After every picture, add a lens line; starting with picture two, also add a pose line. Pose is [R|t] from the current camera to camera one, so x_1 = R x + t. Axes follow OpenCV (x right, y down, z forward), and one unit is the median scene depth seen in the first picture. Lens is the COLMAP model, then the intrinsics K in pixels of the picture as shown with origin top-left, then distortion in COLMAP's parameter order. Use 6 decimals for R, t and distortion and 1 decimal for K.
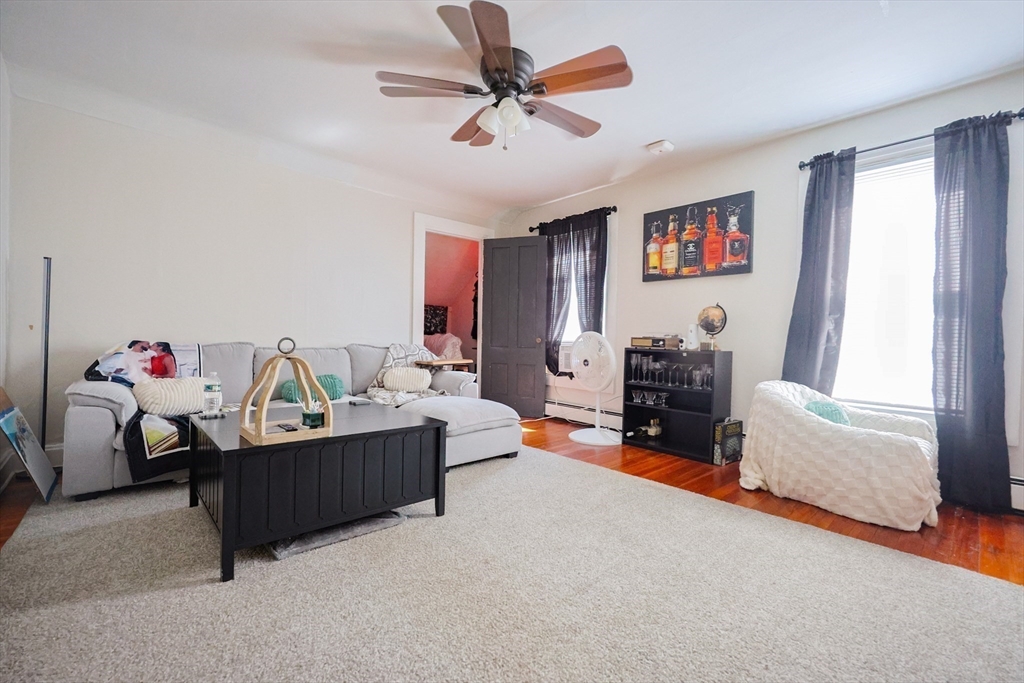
lens RADIAL K [[441.4, 0, 522.5], [0, 441.4, 341.3], [0, 0, 1]] dist [-0.000935, -0.000313]
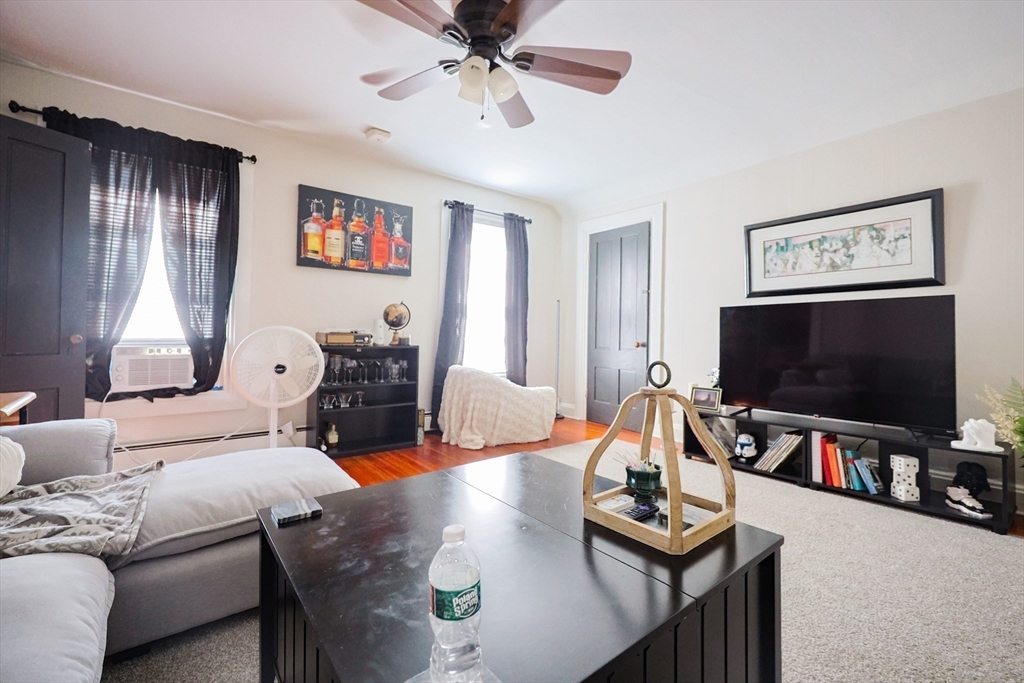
lens RADIAL K [[441.4, 0, 525.5], [0, 441.4, 328.1], [0, 0, 1]] dist [-0.000935, -0.000313]
pose [[0.064838, -0.010613, 0.997839, -0.577012], [-0.005283, 0.999926, 0.010979, -0.030544], [-0.997882, -0.005983, 0.064777, 0.565054]]
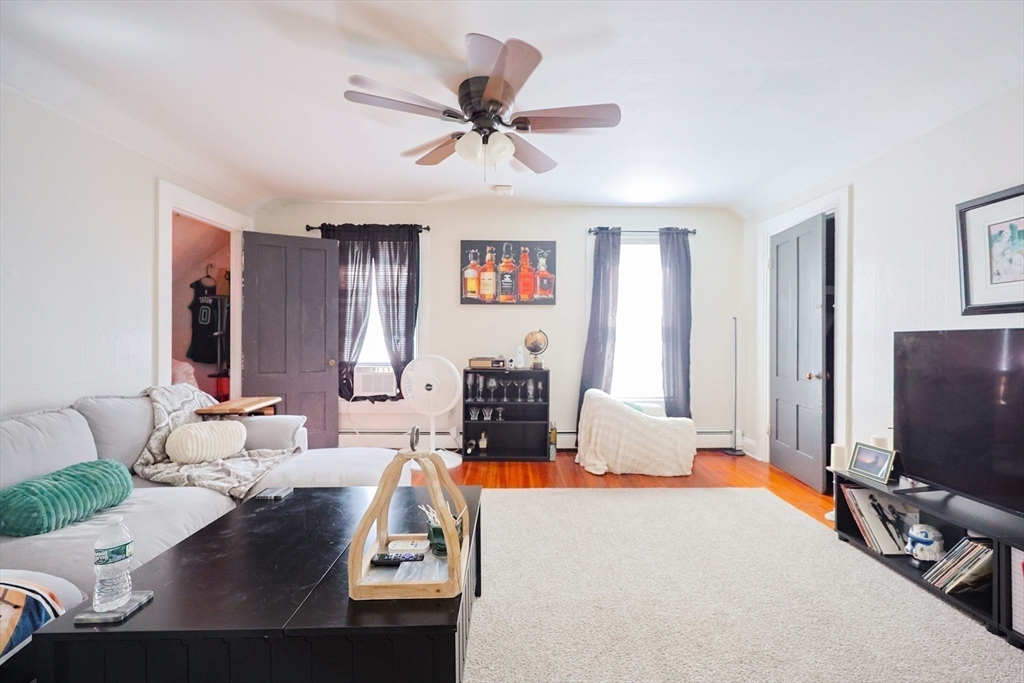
lens RADIAL K [[441.4, 0, 520.2], [0, 441.4, 332.8], [0, 0, 1]] dist [-0.000935, -0.000313]
pose [[0.660823, -0.014627, 0.750399, -0.465880], [0.015551, 0.999862, 0.005796, -0.076155], [-0.750380, 0.007840, 0.660960, 0.212111]]
